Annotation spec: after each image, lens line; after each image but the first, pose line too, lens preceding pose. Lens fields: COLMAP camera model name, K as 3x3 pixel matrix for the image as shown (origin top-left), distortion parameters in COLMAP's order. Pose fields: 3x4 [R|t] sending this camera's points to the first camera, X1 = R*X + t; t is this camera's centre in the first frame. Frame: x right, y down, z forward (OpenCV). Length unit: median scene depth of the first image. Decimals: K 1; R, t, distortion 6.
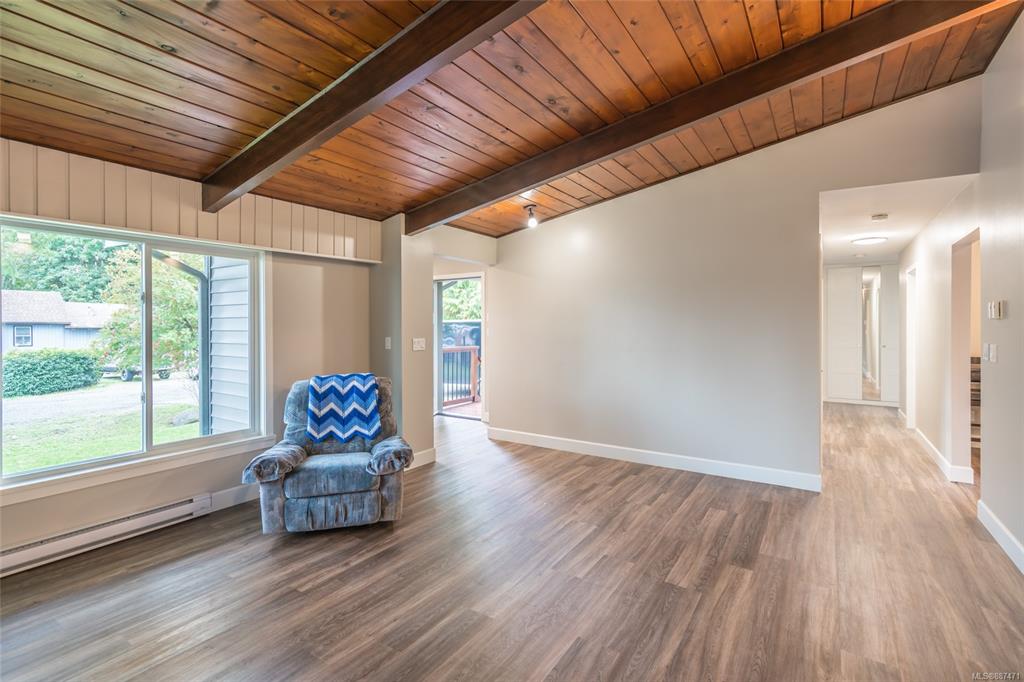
lens RADIAL K [[471.1, 0, 506.8], [0, 471.1, 329.0], [0, 0, 1]] dist [-0.006694, 0.000516]
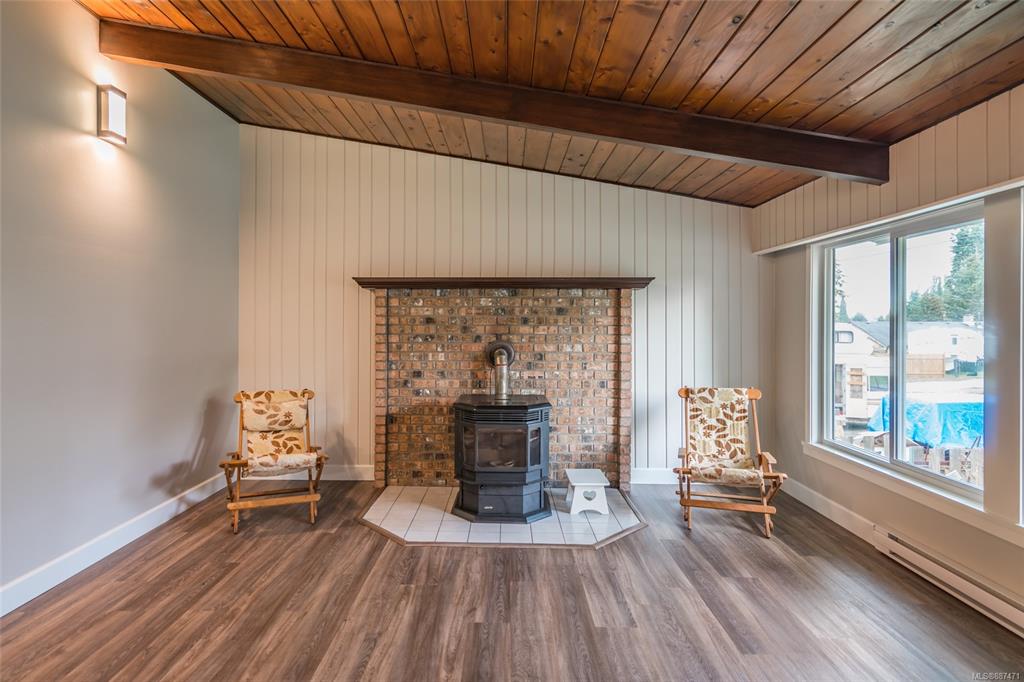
lens RADIAL K [[551.1, 0, 478.3], [0, 551.1, 322.7], [0, 0, 1]] dist [0.001102, 0.000603]
pose [[-0.853516, -0.000410, -0.521066, 0.159381], [-0.004712, 0.999965, 0.006932, -0.007572], [0.521045, 0.008372, -0.853488, 0.987780]]
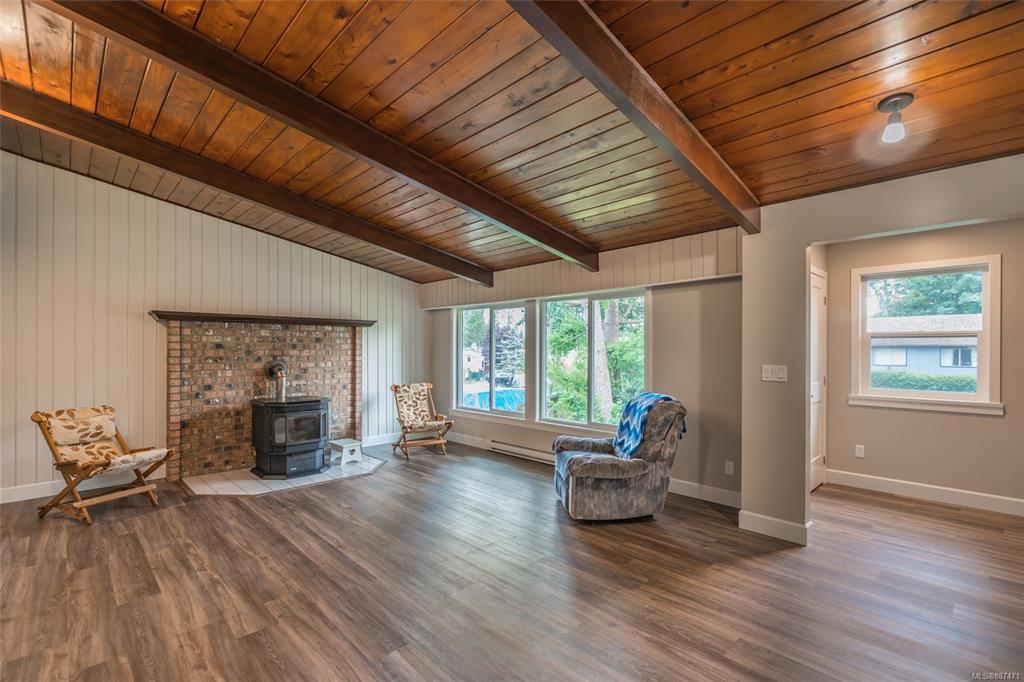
lens RADIAL K [[474.3, 0, 508.2], [0, 474.3, 350.6], [0, 0, 1]] dist [-0.000032, 0.000577]
pose [[-0.215800, 0.005381, -0.976423, 0.852840], [-0.008413, 0.999937, 0.007369, -0.007697], [0.976401, 0.009805, -0.215741, 1.010144]]
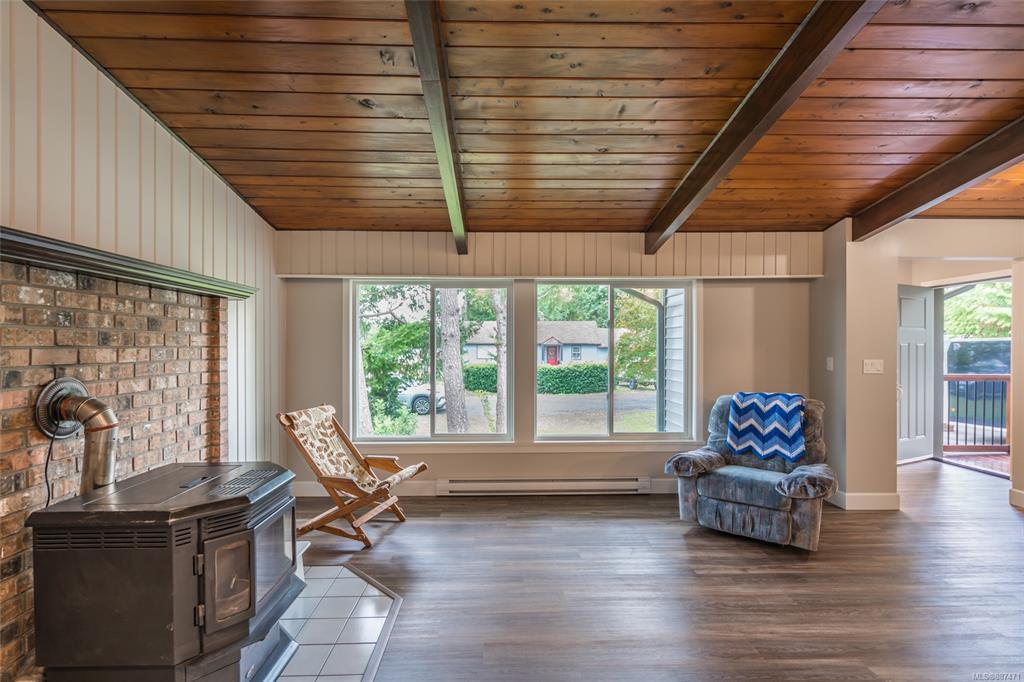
lens RADIAL K [[465.3, 0, 508.8], [0, 465.3, 346.8], [0, 0, 1]] dist [0.000297, 0.001117]
pose [[0.581104, 0.002696, -0.813825, 0.158881], [-0.007358, 0.999971, -0.001941, 0.004370], [0.813796, 0.007116, 0.581107, -0.033706]]
